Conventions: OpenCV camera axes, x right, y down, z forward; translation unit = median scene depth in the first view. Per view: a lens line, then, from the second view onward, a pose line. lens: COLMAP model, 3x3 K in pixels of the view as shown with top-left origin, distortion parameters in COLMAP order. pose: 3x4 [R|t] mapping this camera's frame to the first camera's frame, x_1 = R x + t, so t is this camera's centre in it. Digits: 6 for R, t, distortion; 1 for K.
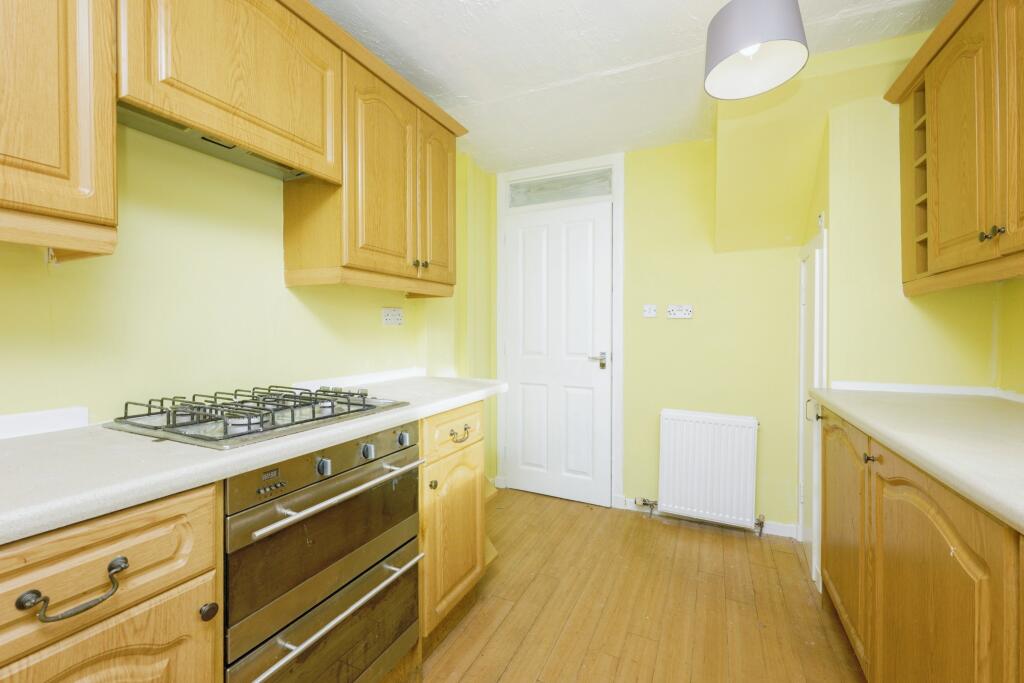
lens RADIAL K [[422.8, 0, 511.7], [0, 422.8, 330.3], [0, 0, 1]] dist [0.004135, 0.000415]
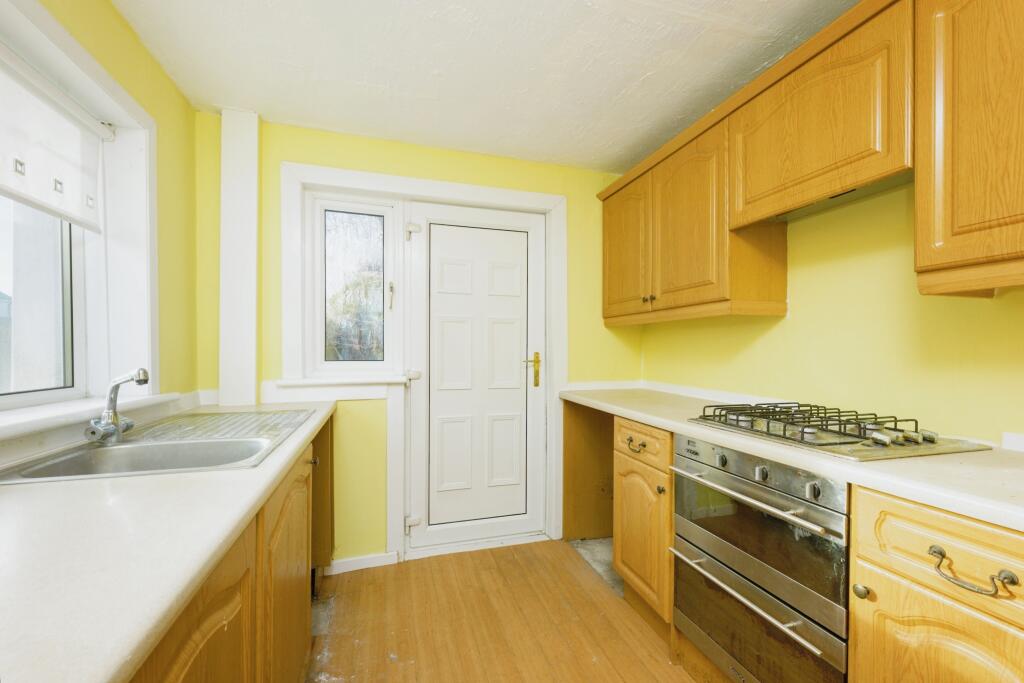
lens RADIAL K [[422.8, 0, 512.4], [0, 422.8, 354.7], [0, 0, 1]] dist [0.004135, 0.000415]
pose [[-0.736545, 0.003636, -0.676379, 0.837809], [-0.004490, 0.999937, 0.010265, -0.012284], [0.676374, 0.010597, -0.736482, 1.393113]]
